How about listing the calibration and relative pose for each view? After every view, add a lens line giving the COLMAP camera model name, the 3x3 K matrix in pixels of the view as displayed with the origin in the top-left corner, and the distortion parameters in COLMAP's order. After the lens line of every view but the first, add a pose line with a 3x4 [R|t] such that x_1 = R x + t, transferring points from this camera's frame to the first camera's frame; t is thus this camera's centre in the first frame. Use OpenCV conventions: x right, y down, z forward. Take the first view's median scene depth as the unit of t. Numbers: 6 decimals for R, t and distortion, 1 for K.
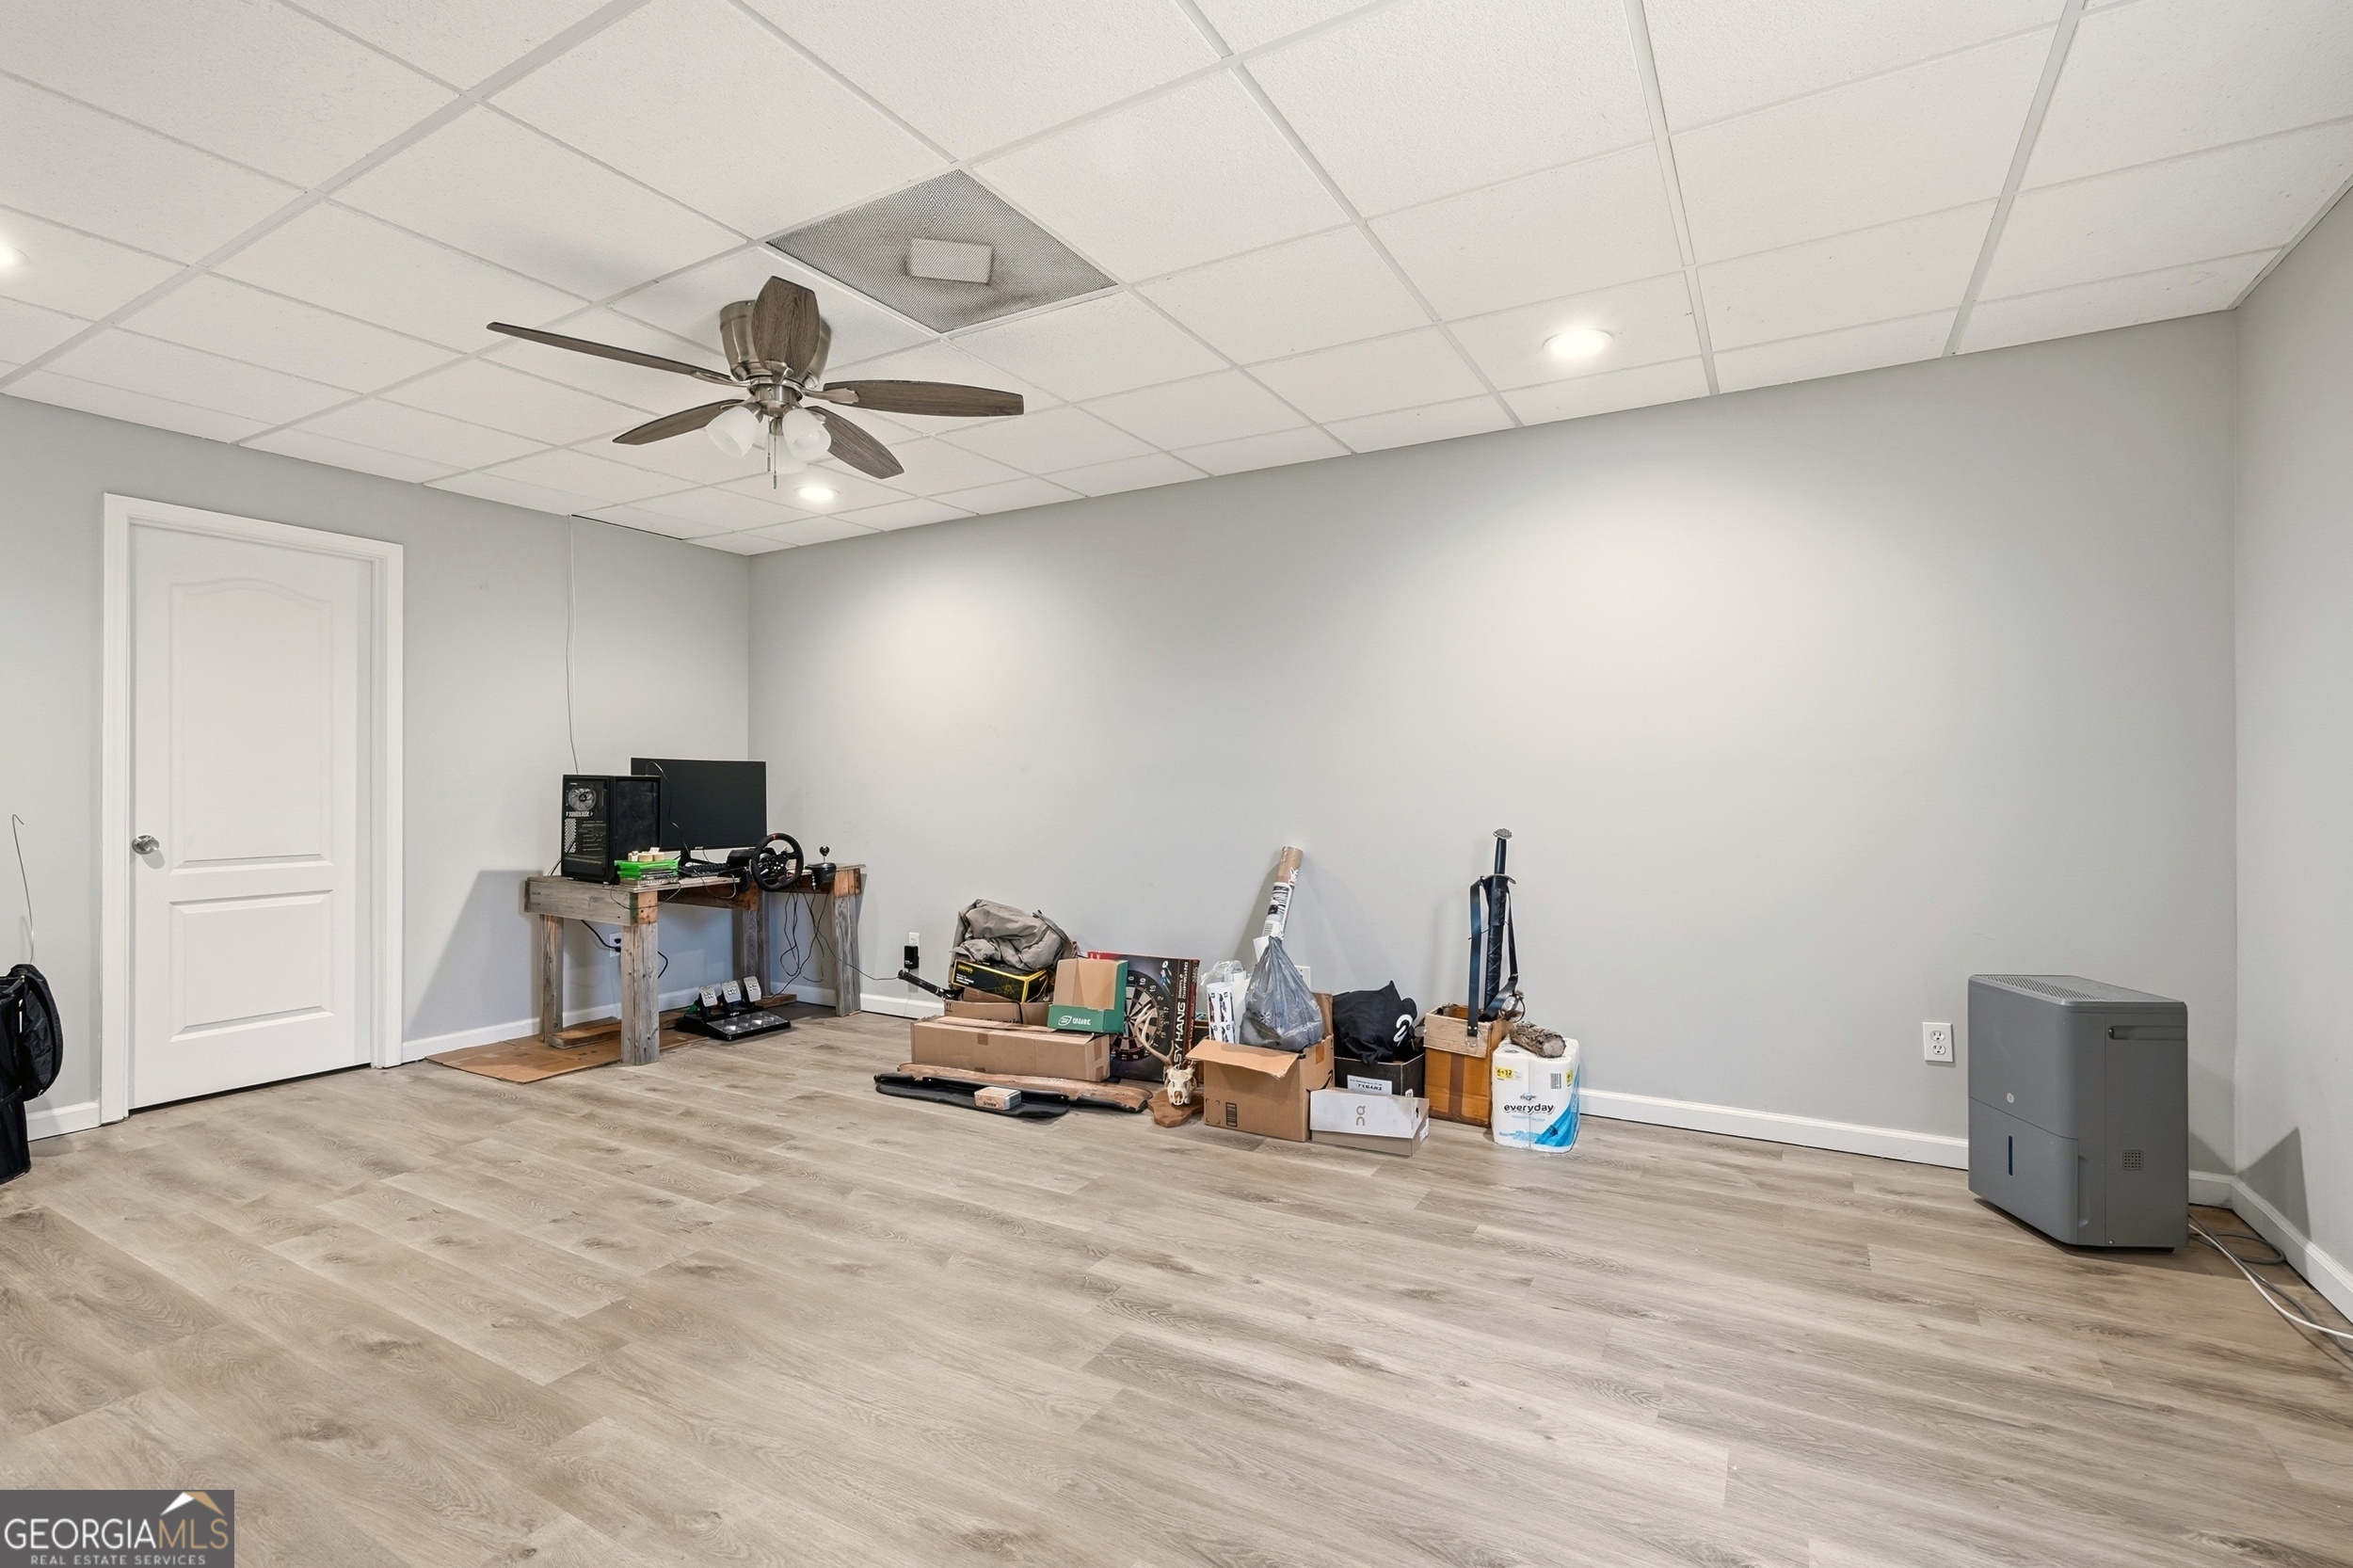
lens RADIAL K [[1053.4, 0, 1176.5], [0, 1053.4, 784.0], [0, 0, 1]] dist [0.000473, 0.000347]
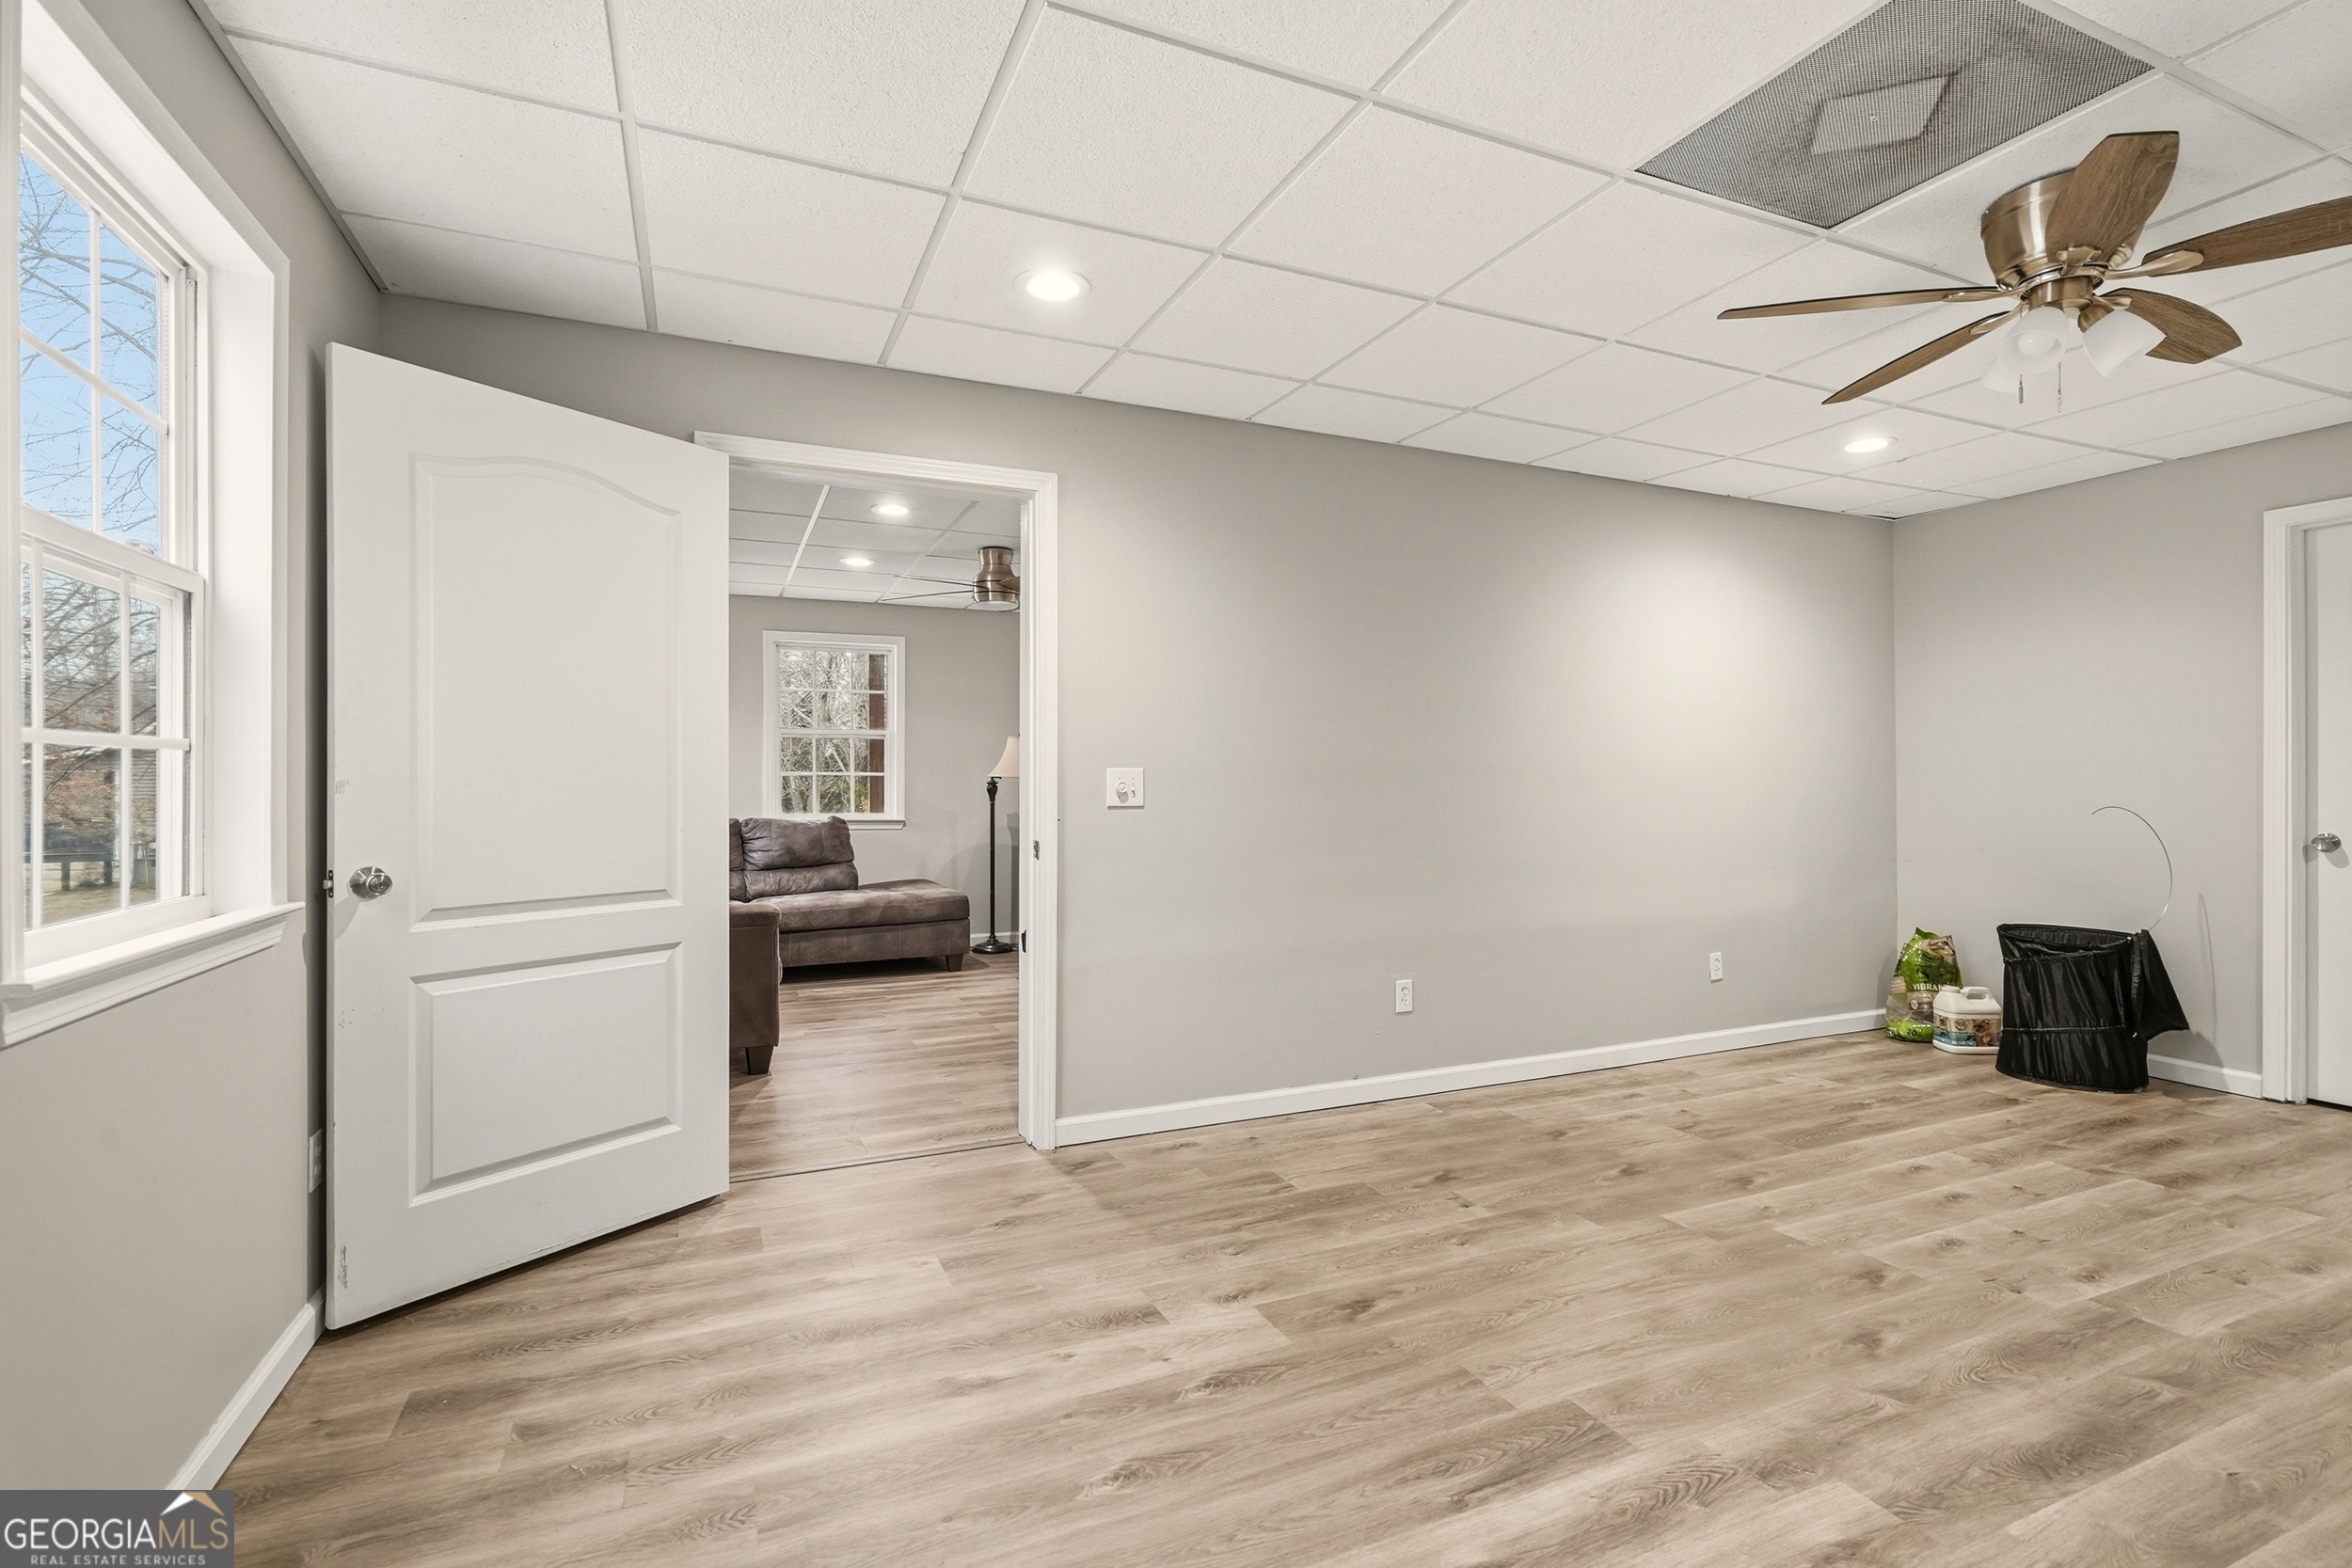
lens RADIAL K [[1111.8, 0, 1197.5], [0, 1111.8, 807.7], [0, 0, 1]] dist [-0.000380, -0.000113]
pose [[-0.575774, 0.019761, -0.817370, 0.716442], [0.001159, 0.999727, 0.023353, -0.003132], [0.817608, 0.012498, -0.575640, 1.017170]]
